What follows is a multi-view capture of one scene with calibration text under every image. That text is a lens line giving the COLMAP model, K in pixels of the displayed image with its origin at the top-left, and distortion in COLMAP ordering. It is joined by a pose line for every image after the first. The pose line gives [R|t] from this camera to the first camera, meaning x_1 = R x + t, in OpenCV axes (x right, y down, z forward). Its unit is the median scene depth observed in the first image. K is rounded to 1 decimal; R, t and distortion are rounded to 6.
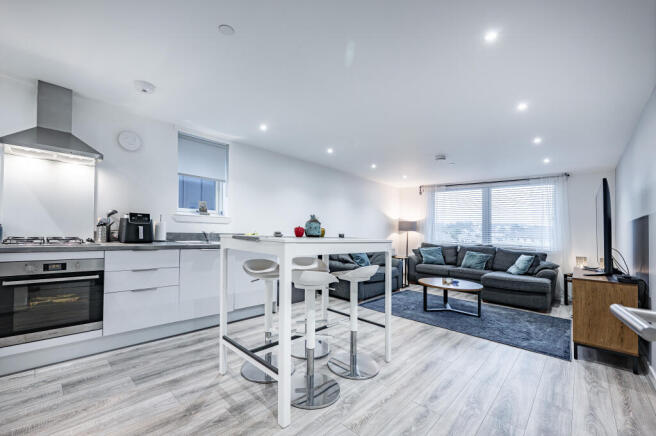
lens RADIAL K [[270.1, 0, 314.9], [0, 270.1, 238.0], [0, 0, 1]] dist [0.001154, -0.000124]
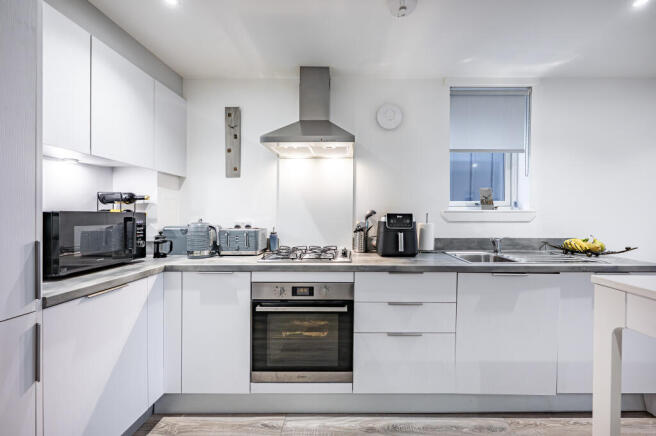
lens RADIAL K [[269.1, 0, 352.3], [0, 269.1, 225.1], [0, 0, 1]] dist [-0.000368, -0.000082]
pose [[0.704217, -0.006203, -0.709958, -0.212284], [0.000948, 0.999969, -0.007796, -0.049067], [0.709984, 0.004816, 0.704201, 0.372150]]
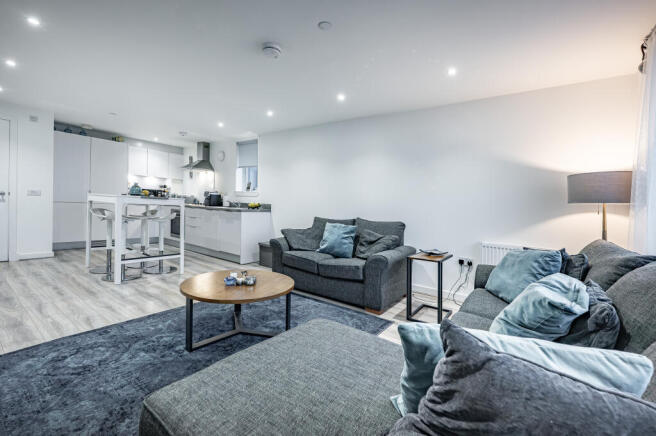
lens RADIAL K [[278.6, 0, 328.8], [0, 278.6, 222.8], [0, 0, 1]] dist [0.000557, -0.000040]
pose [[0.147160, 0.030720, -0.988635, 1.371921], [-0.071720, 0.997218, 0.020311, 0.033815], [0.986509, 0.067915, 0.148954, 1.389433]]
